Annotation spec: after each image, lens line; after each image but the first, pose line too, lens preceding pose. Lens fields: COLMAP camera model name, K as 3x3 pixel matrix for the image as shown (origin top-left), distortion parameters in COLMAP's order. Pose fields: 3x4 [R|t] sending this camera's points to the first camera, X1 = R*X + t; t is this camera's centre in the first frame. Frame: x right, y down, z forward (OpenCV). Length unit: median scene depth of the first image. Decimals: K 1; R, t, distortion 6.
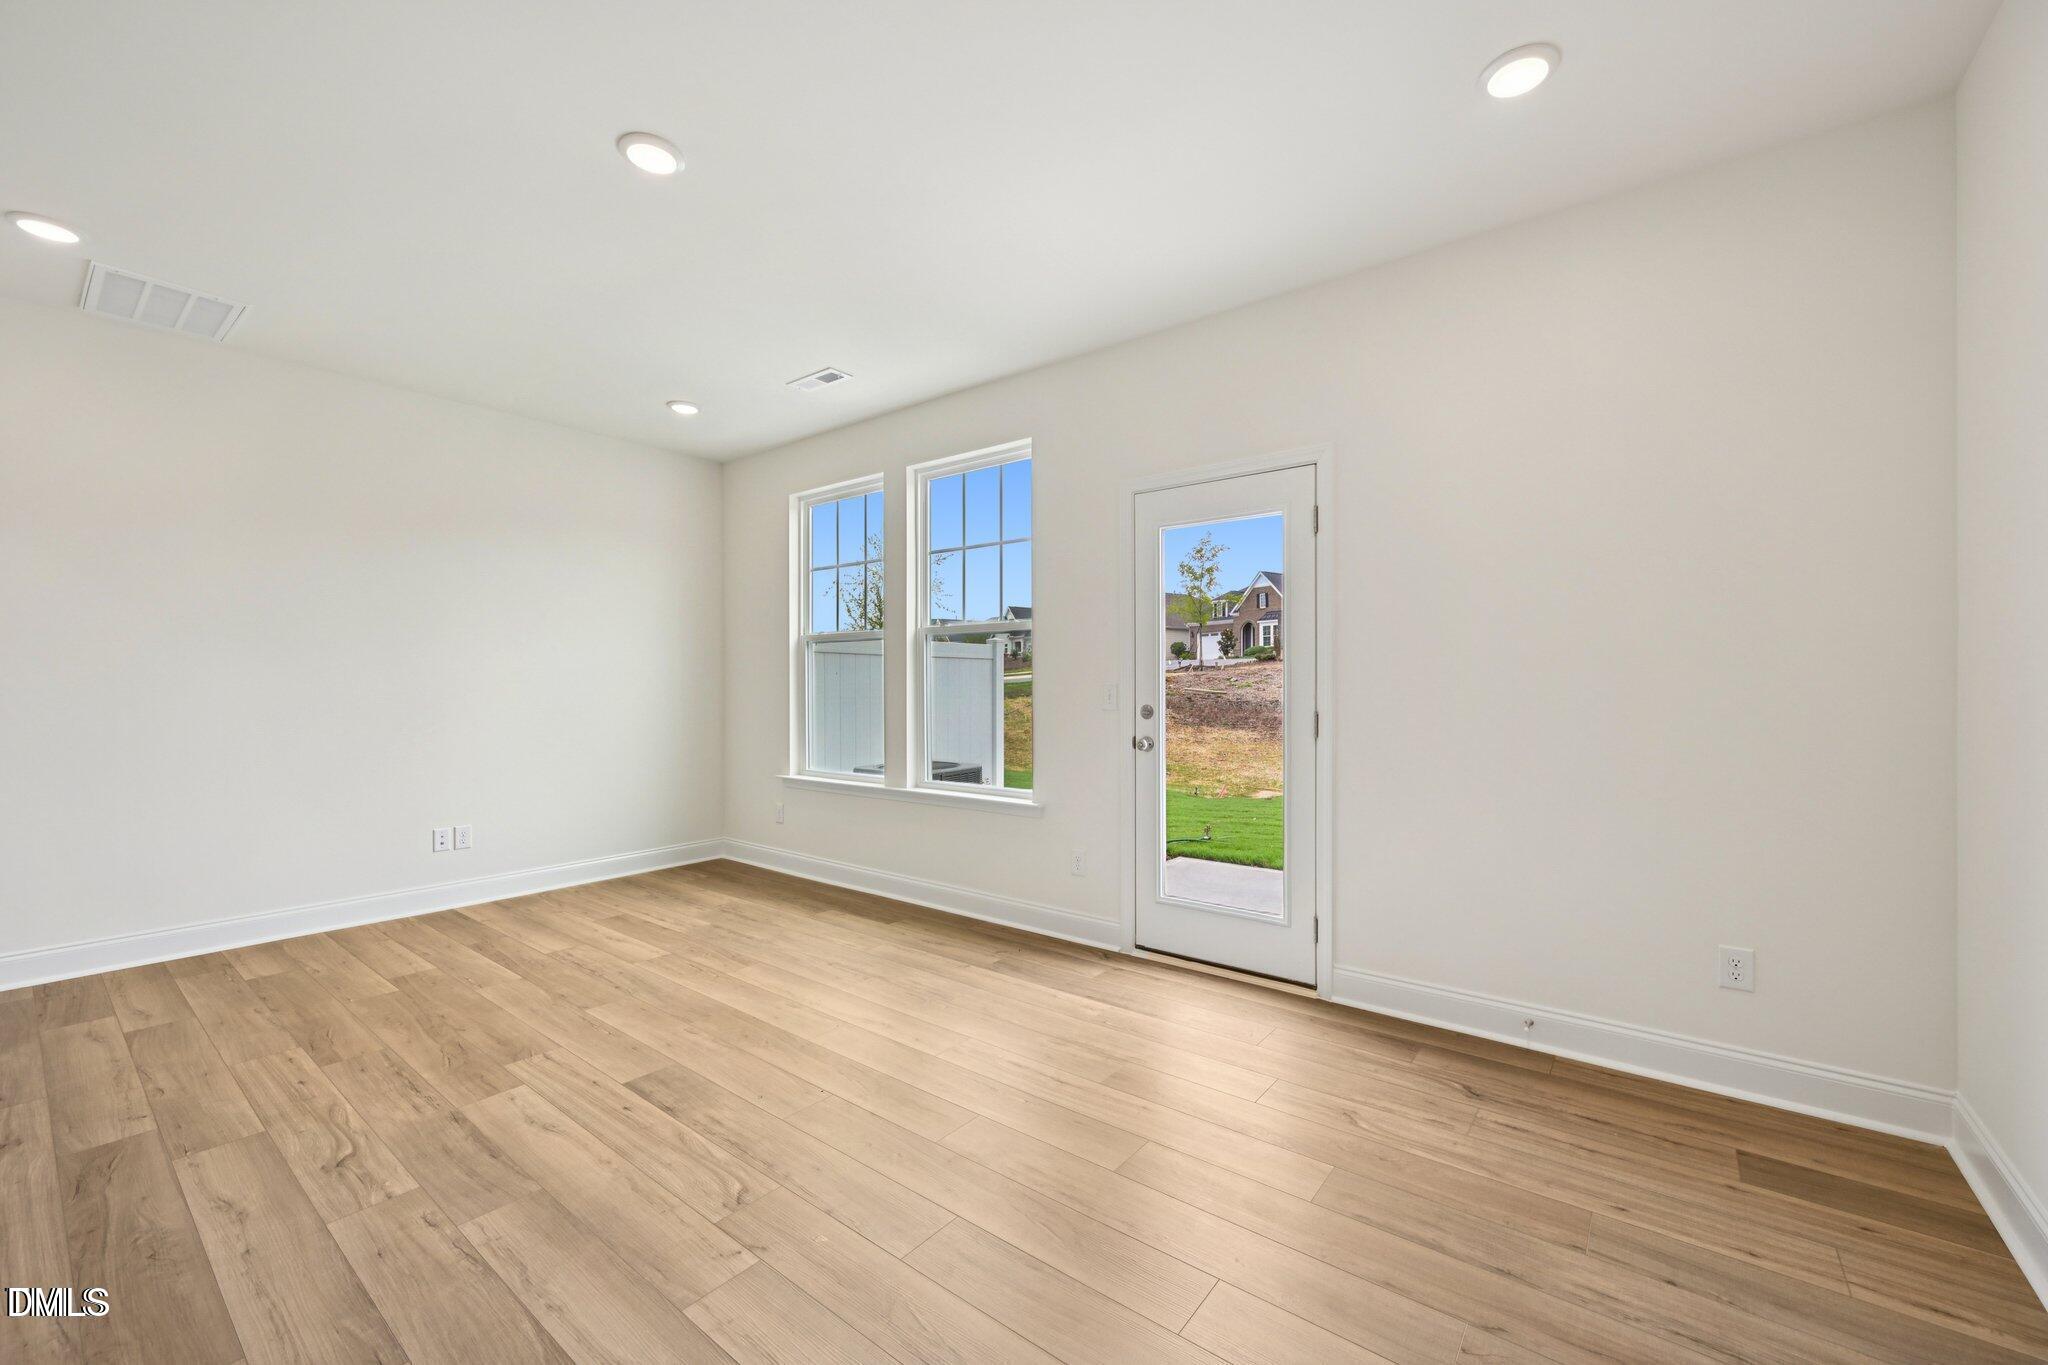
lens RADIAL K [[819.9, 0, 1024.0], [0, 819.9, 682.5], [0, 0, 1]] dist [-0.003097, -0.000202]
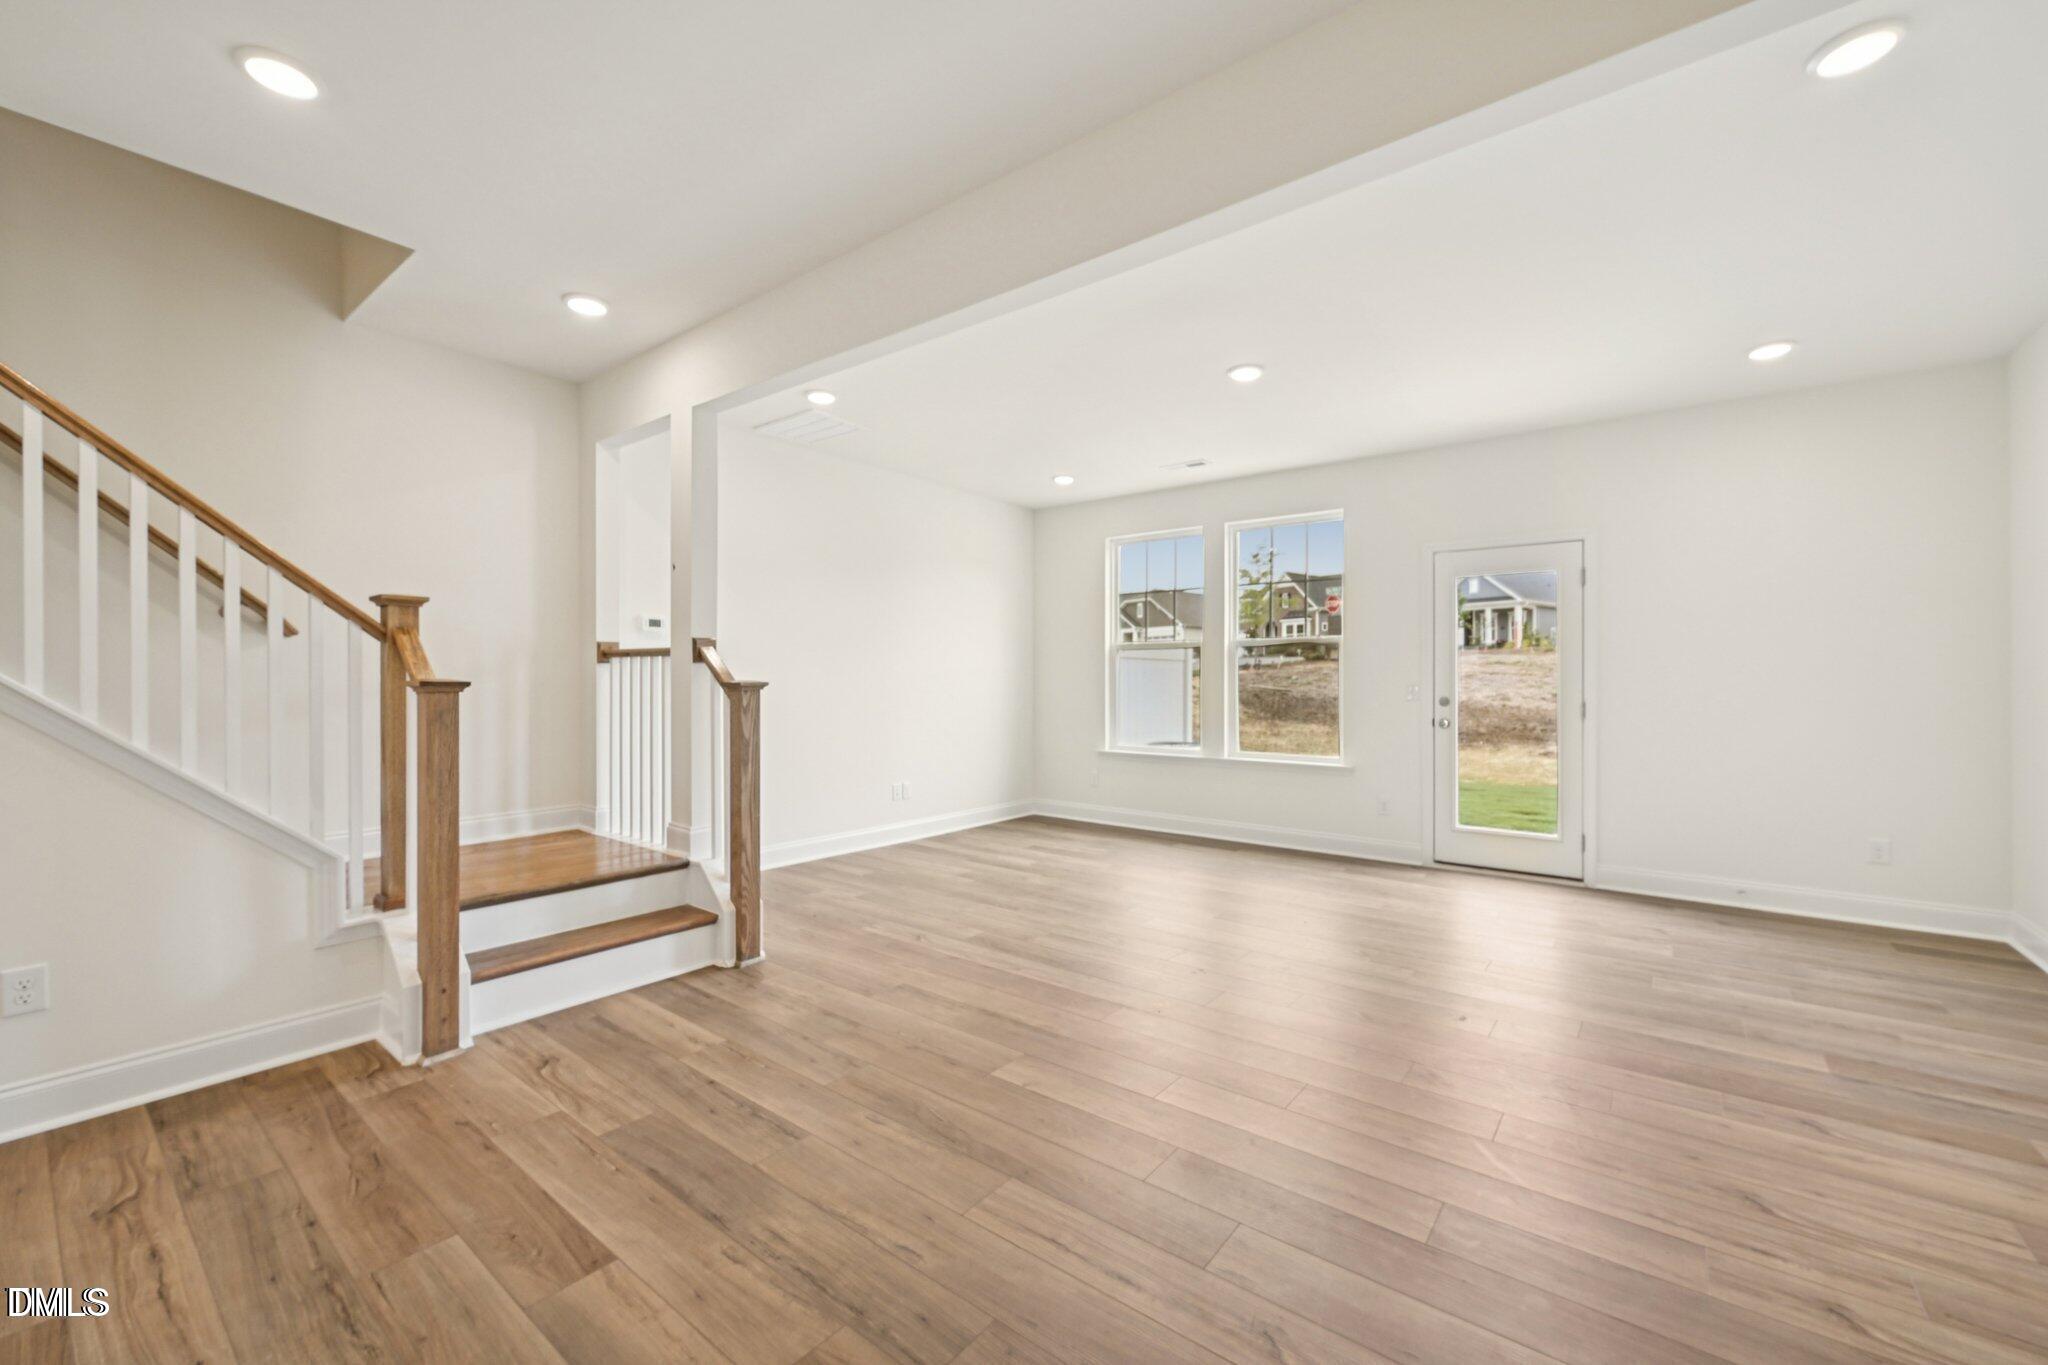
lens RADIAL K [[822.8, 0, 1026.0], [0, 822.8, 673.1], [0, 0, 1]] dist [0.001649, -0.000029]
pose [[0.999979, 0.006520, 0.000451, -0.567732], [-0.006517, 0.999957, -0.006600, -0.000492], [-0.000494, 0.006597, 0.999978, -0.449903]]
